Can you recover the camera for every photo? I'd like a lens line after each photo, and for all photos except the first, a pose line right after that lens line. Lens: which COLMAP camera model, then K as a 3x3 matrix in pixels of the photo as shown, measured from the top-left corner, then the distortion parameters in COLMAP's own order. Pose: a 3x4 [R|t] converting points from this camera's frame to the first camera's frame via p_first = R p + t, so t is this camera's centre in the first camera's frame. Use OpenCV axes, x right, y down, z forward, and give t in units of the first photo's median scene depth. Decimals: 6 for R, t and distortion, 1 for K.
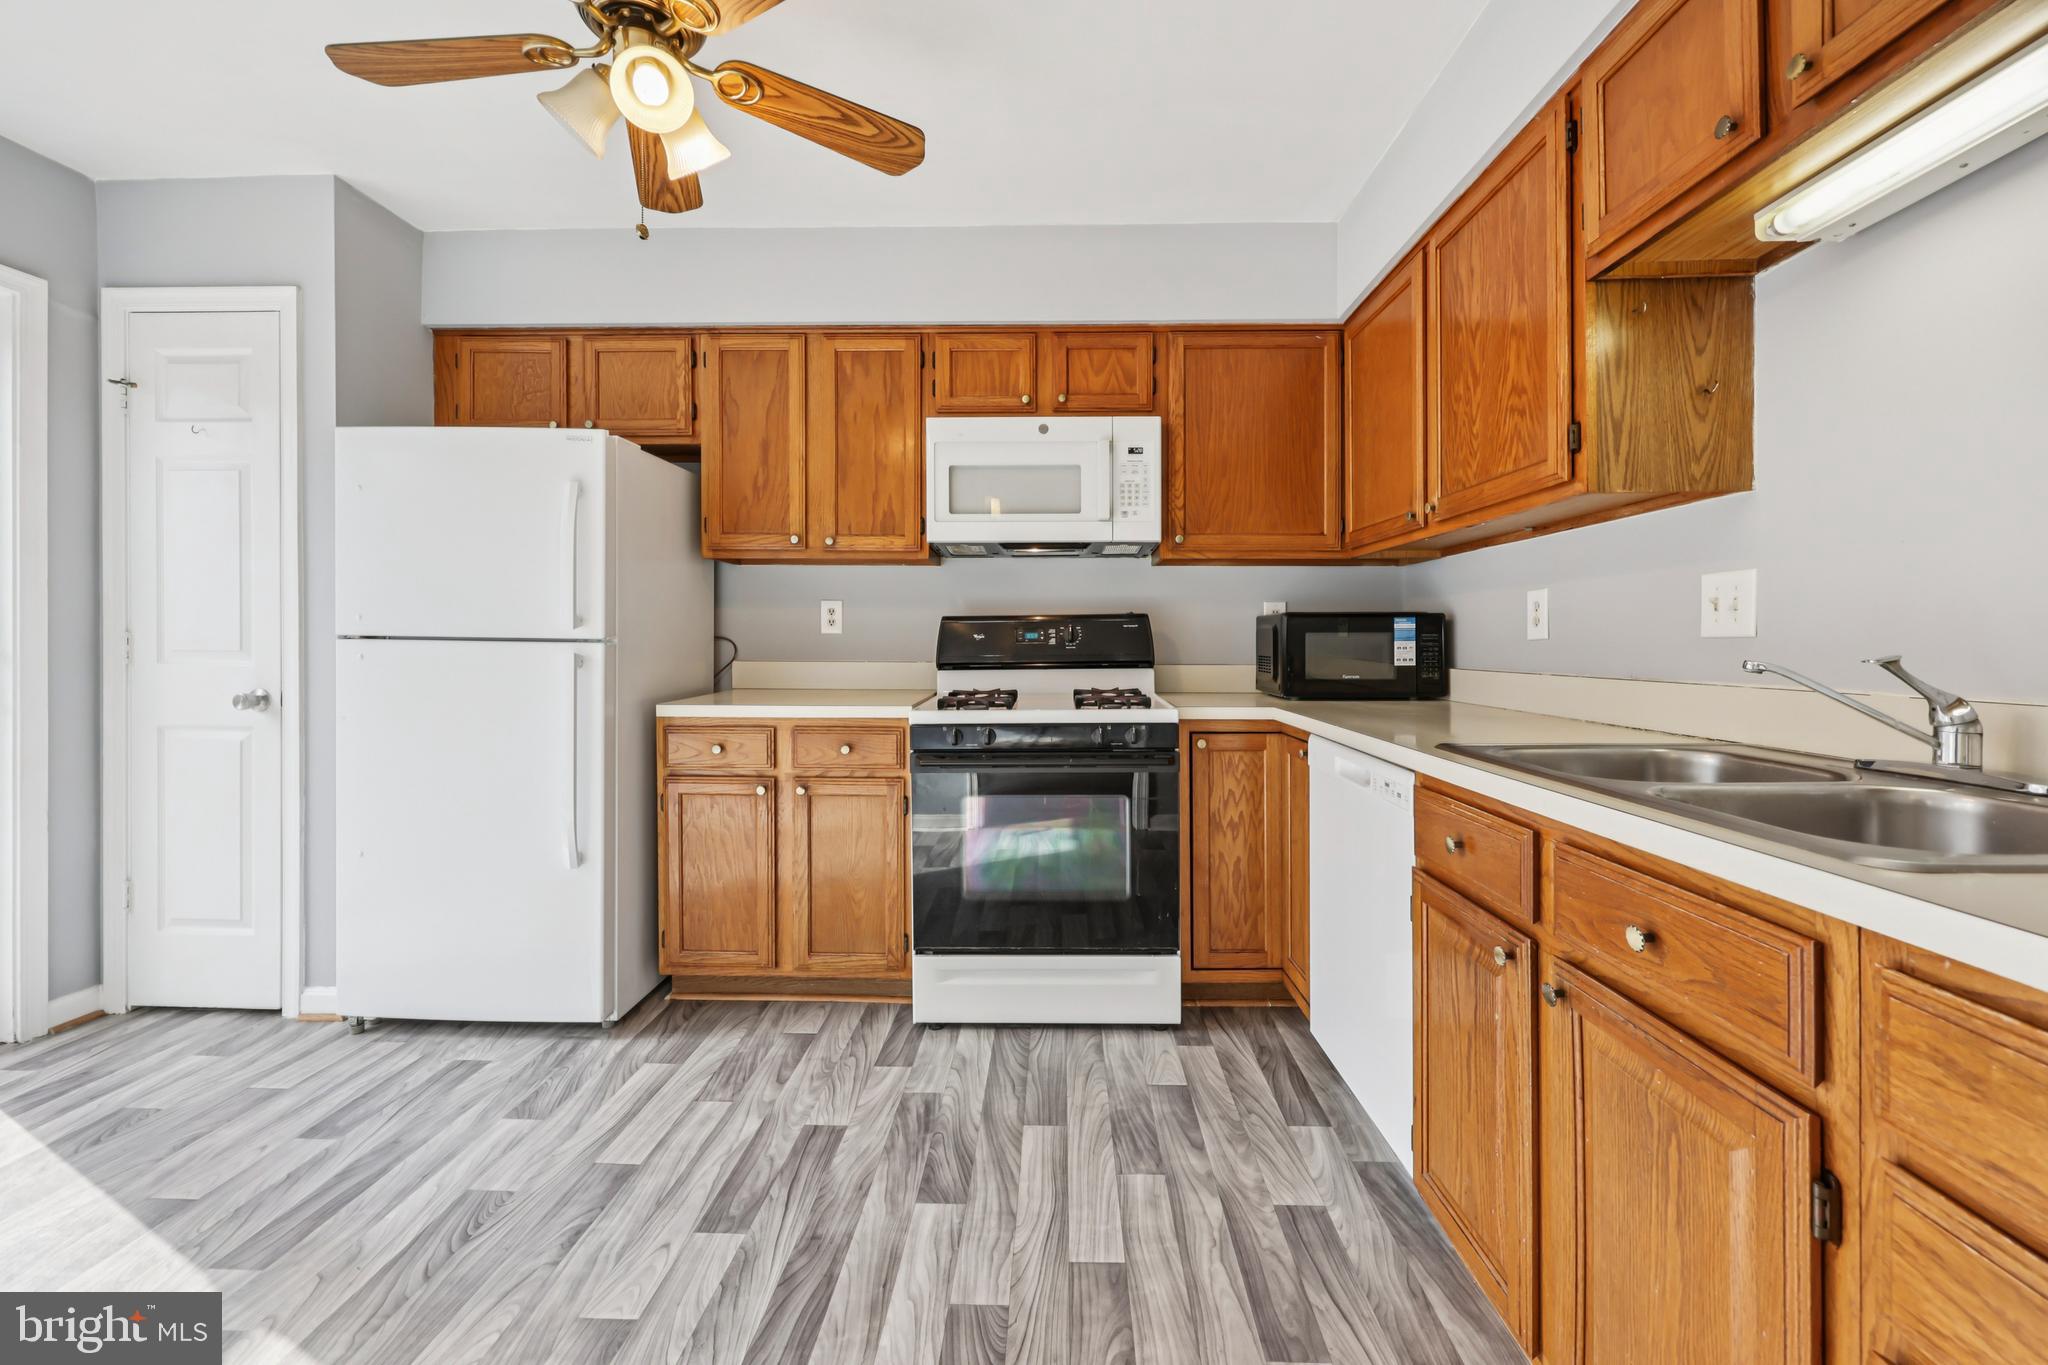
lens RADIAL K [[835.8, 0, 1043.4], [0, 835.8, 644.4], [0, 0, 1]] dist [0.000464, -0.000002]
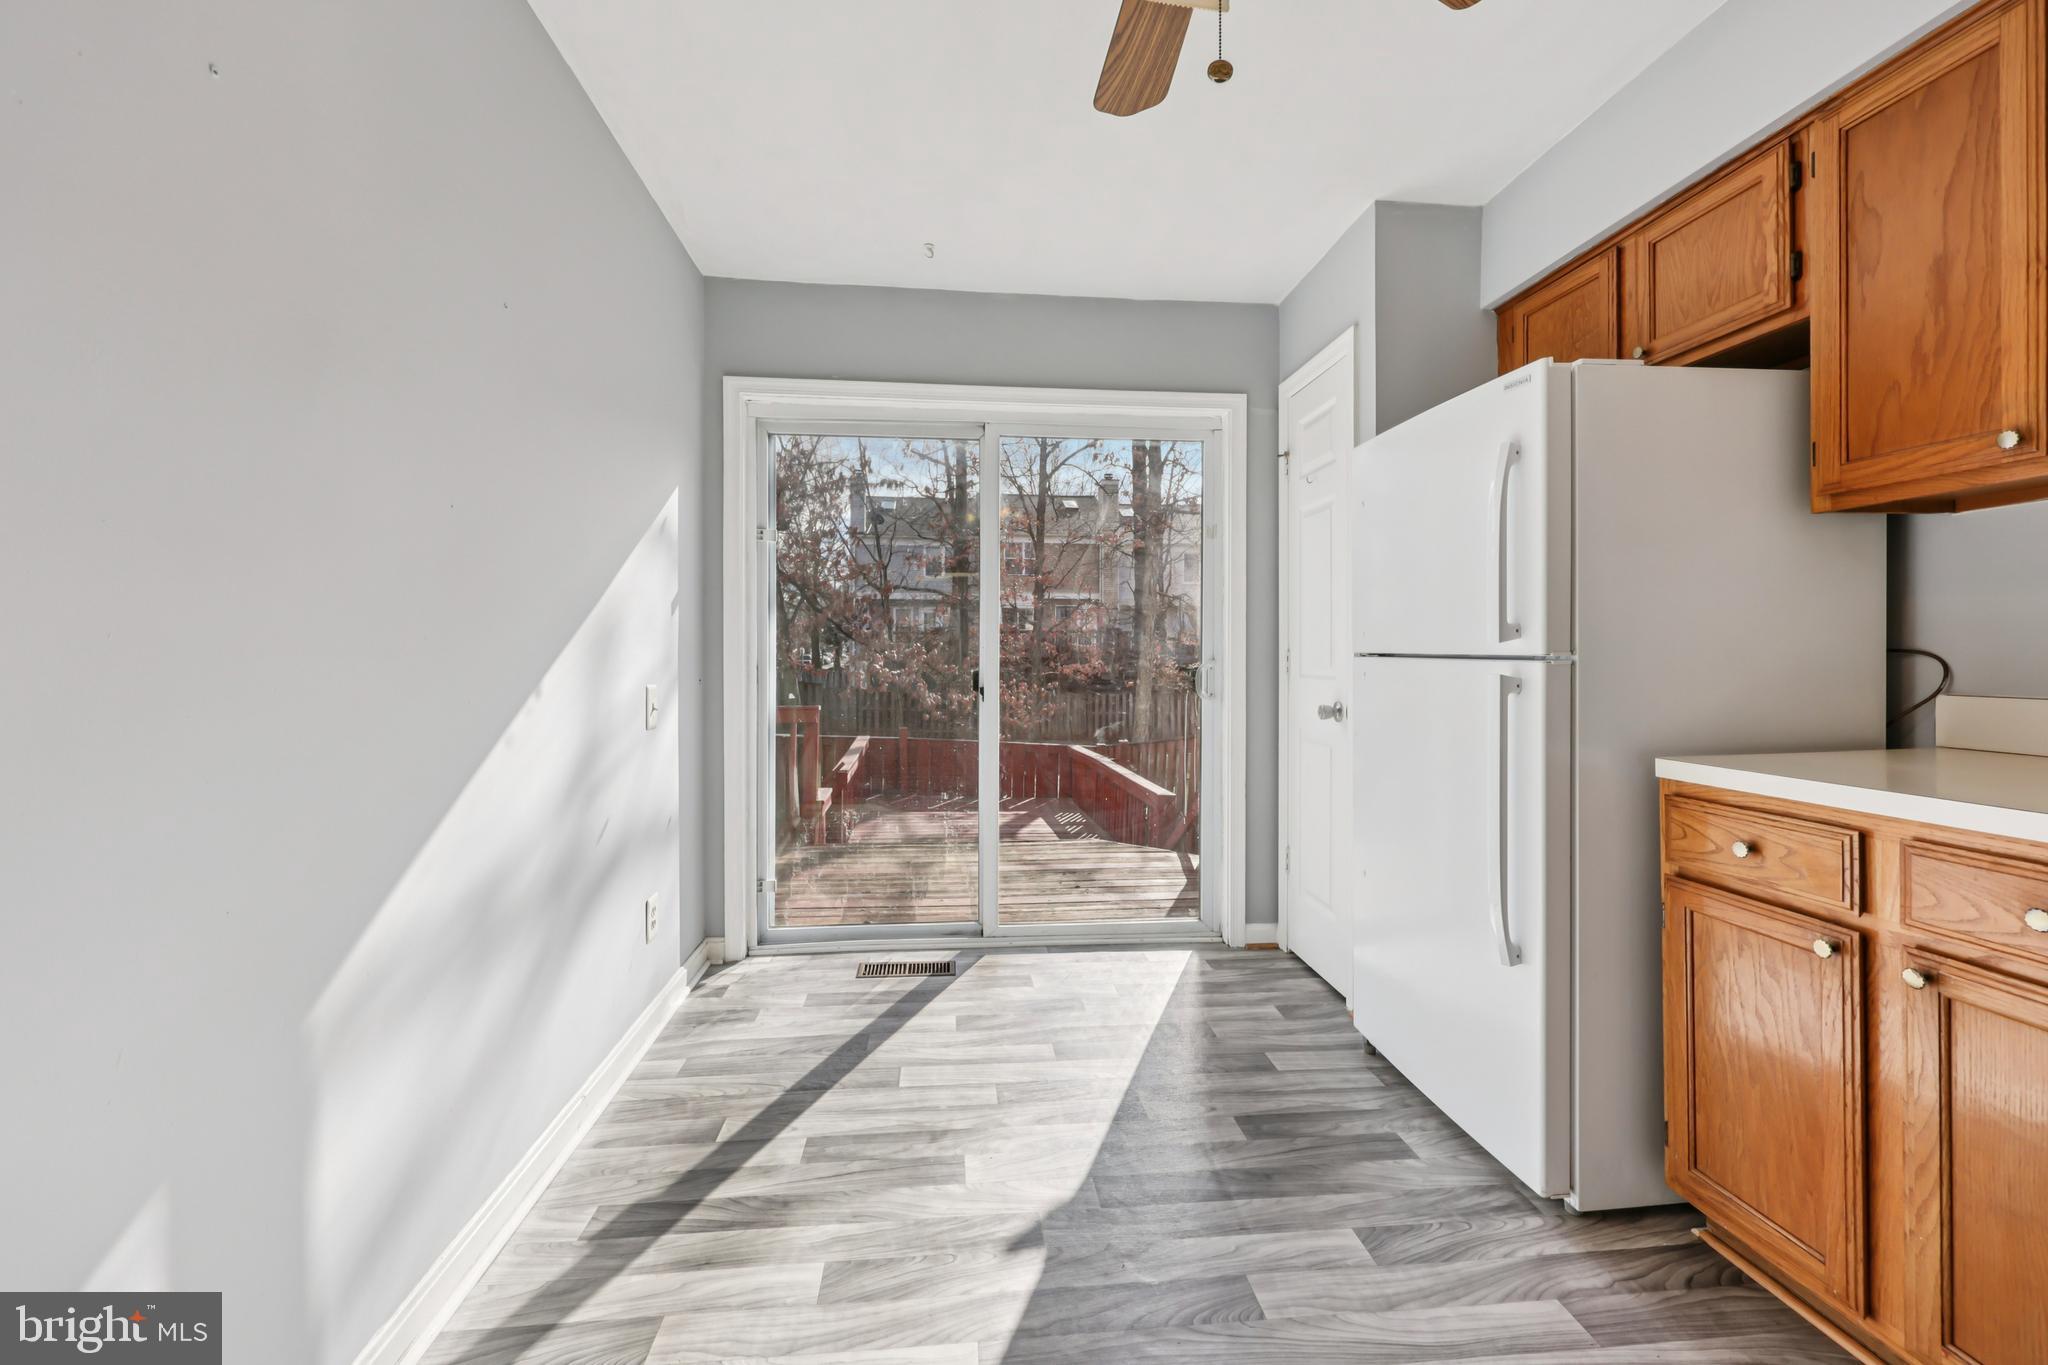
lens RADIAL K [[839.6, 0, 1017.8], [0, 839.6, 659.8], [0, 0, 1]] dist [0.001244, 0.000292]
pose [[0.117951, 0.000662, -0.993019, 0.117467], [-0.002640, 0.999996, 0.000353, -0.001487], [0.993016, 0.002580, 0.117952, 0.449217]]
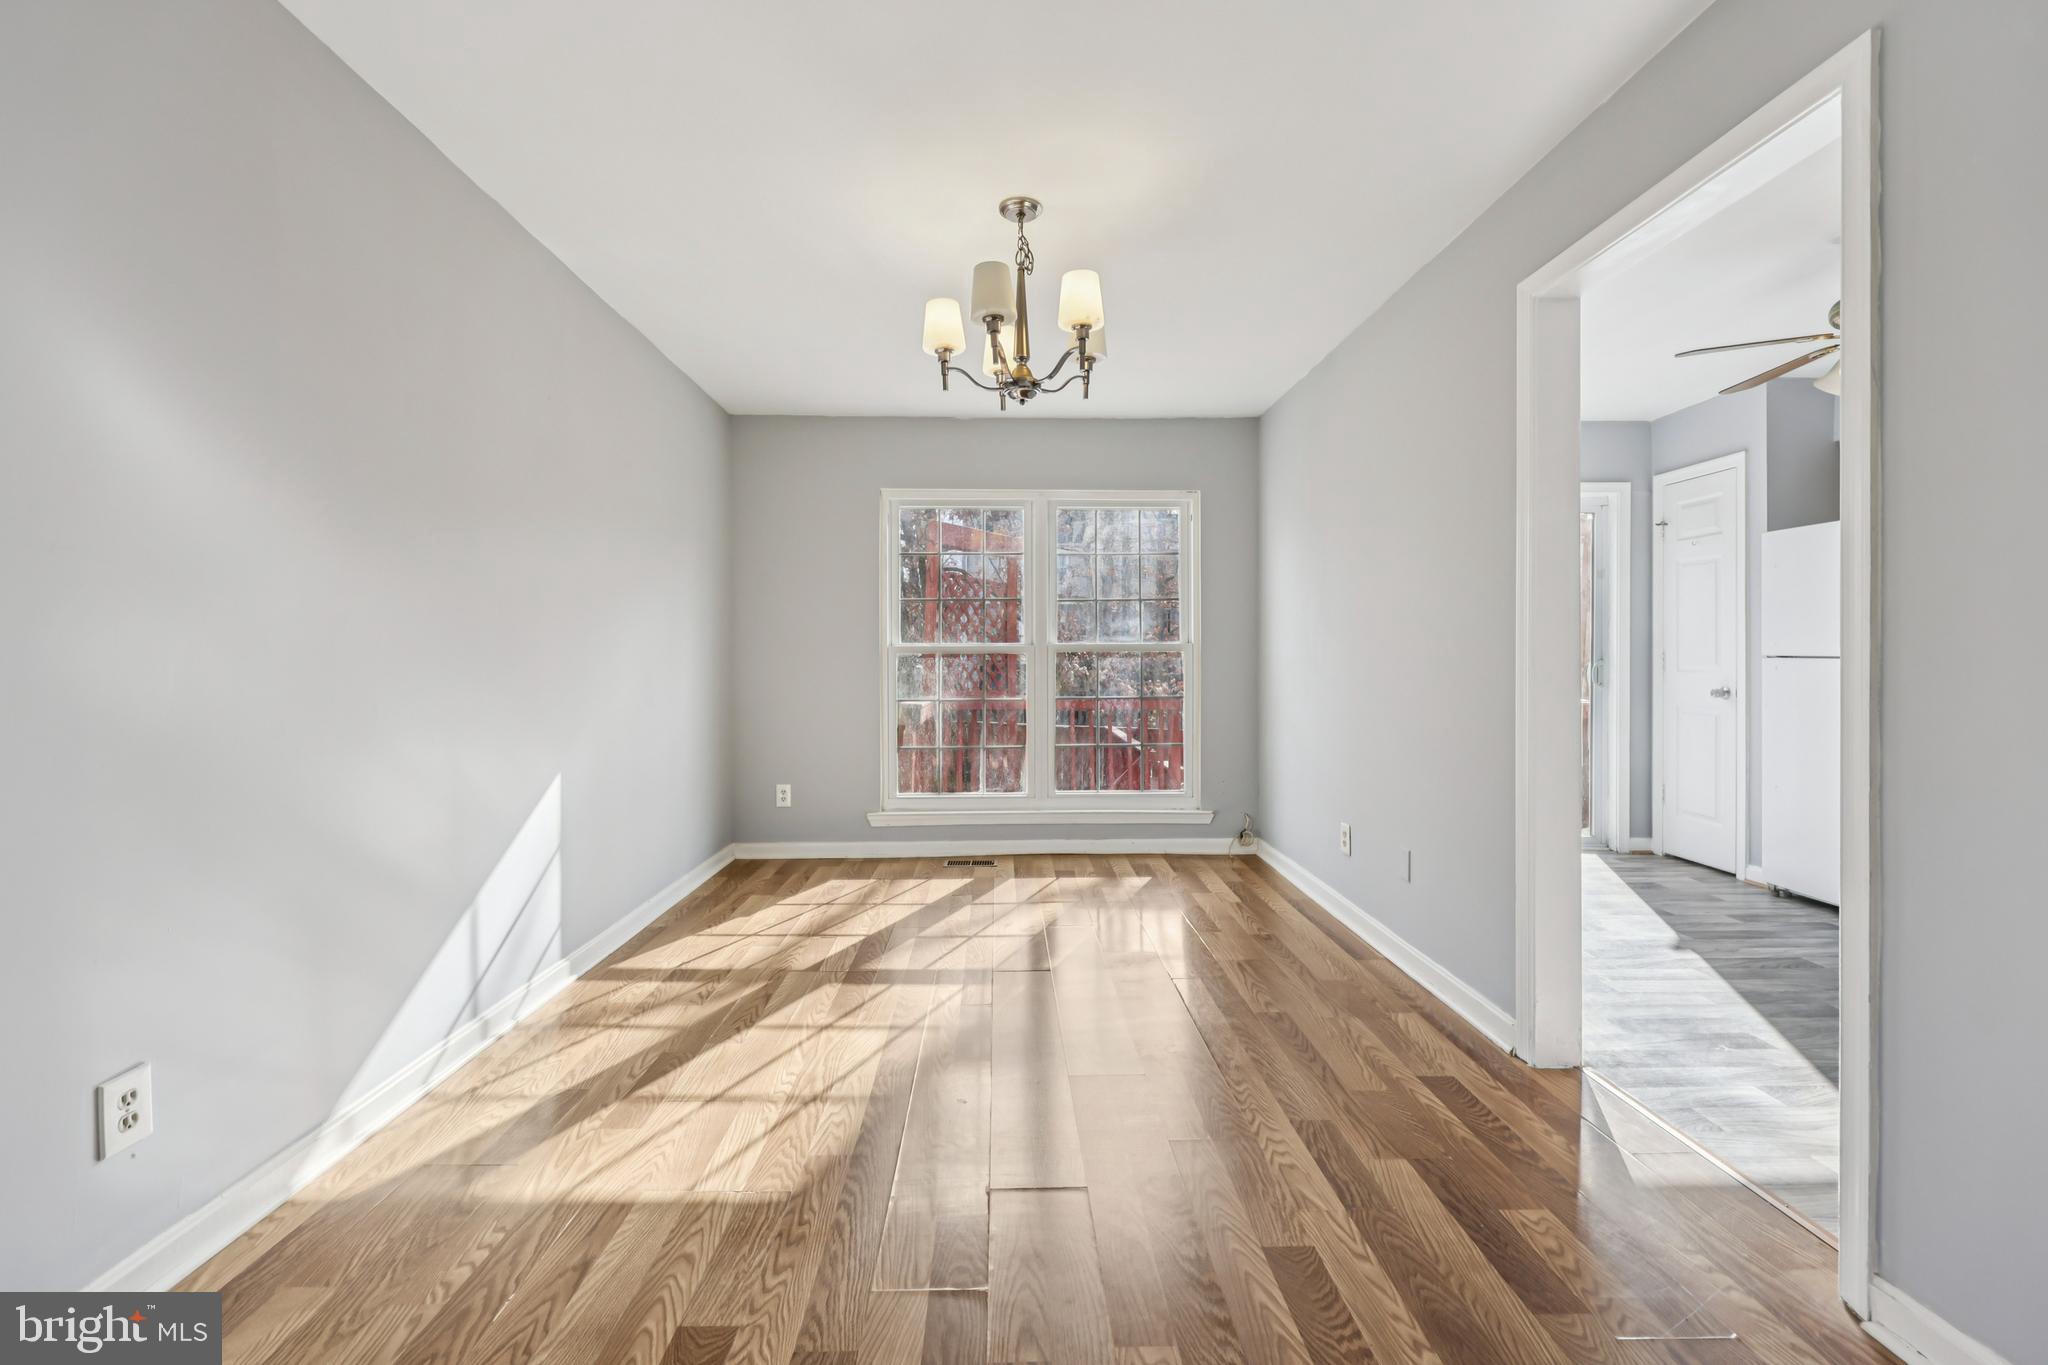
lens RADIAL K [[835.6, 0, 1019.6], [0, 835.6, 666.2], [0, 0, 1]] dist [-0.000785, -0.000488]
pose [[0.052700, 0.005162, -0.998597, 0.724202], [-0.001153, 0.999986, 0.005108, 0.002618], [0.998610, 0.000883, 0.052705, -0.561809]]
